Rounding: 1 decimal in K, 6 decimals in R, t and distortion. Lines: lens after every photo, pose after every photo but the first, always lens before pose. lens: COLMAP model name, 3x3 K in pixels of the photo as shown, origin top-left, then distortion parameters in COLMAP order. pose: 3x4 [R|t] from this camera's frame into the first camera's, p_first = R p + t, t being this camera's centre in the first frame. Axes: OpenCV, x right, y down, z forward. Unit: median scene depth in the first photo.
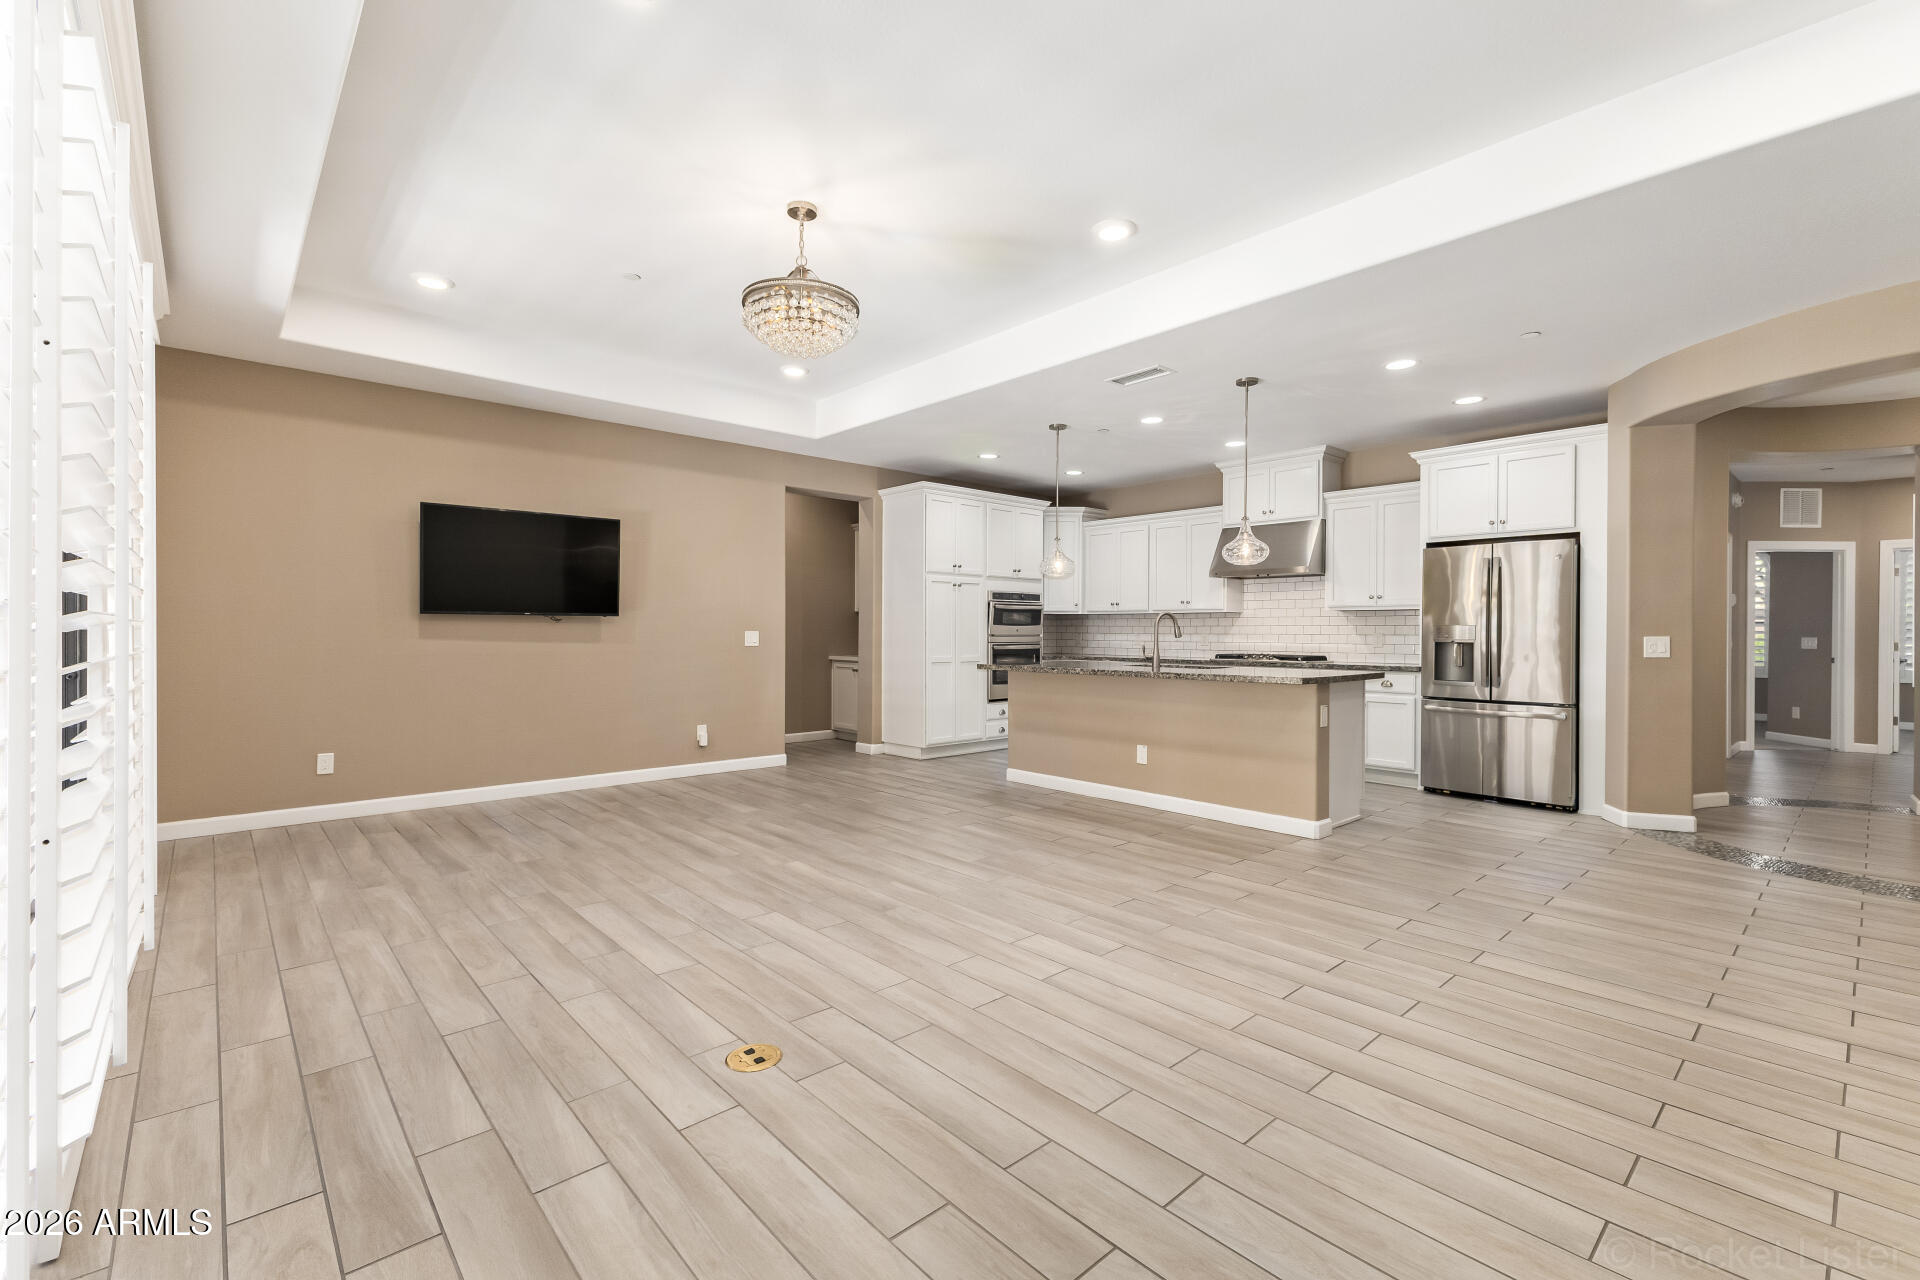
lens RADIAL K [[833.2, 0, 960.0], [0, 833.2, 640.0], [0, 0, 1]] dist [0.009571, -0.000750]
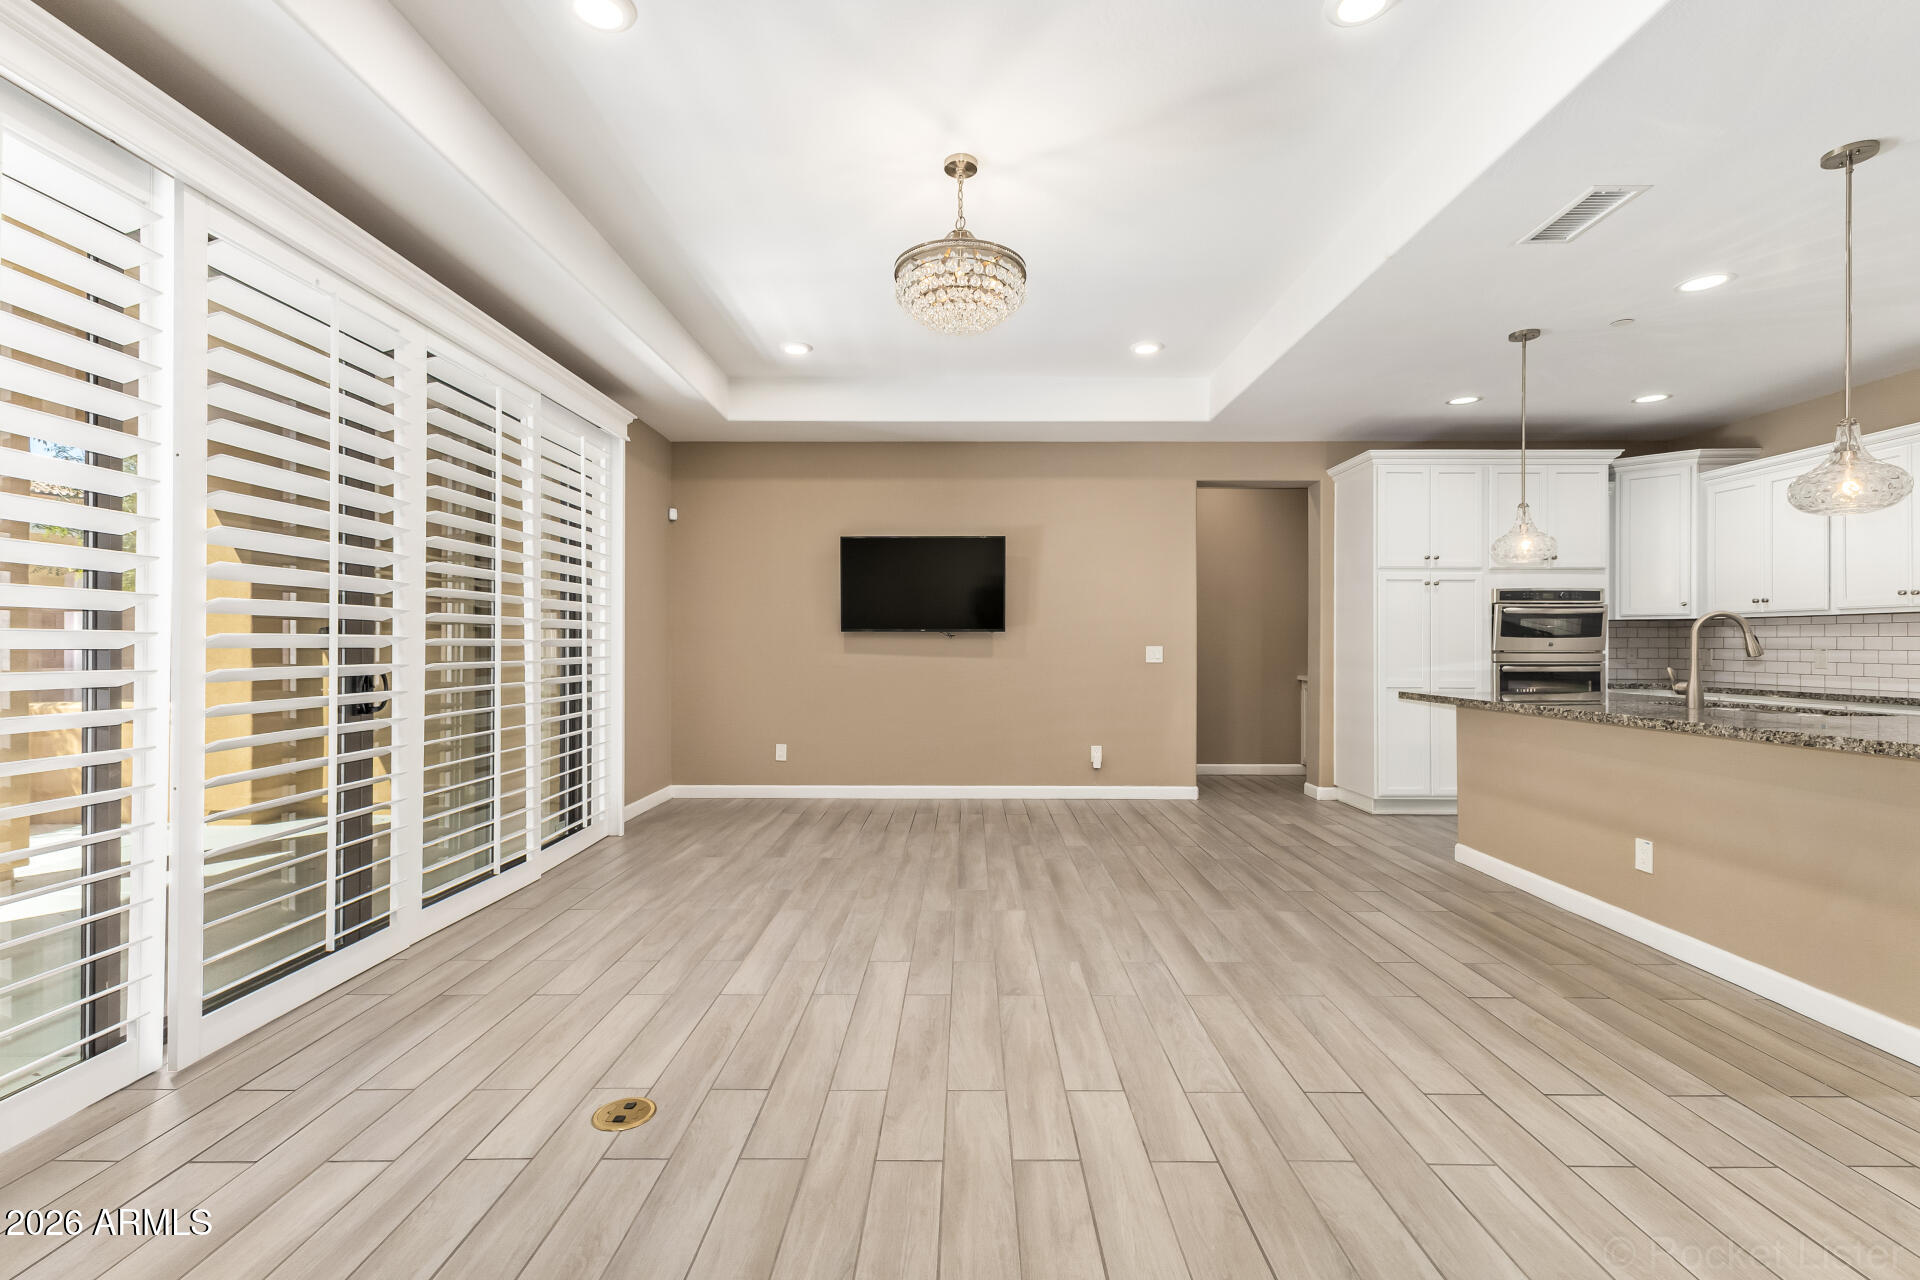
lens RADIAL K [[843.0, 0, 958.1], [0, 843.0, 642.7], [0, 0, 1]] dist [0.009513, -0.000131]
pose [[0.736119, -0.004521, -0.676837, 0.347573], [-0.006033, 0.999894, -0.013240, -0.001759], [0.676825, 0.013830, 0.736014, 0.300685]]
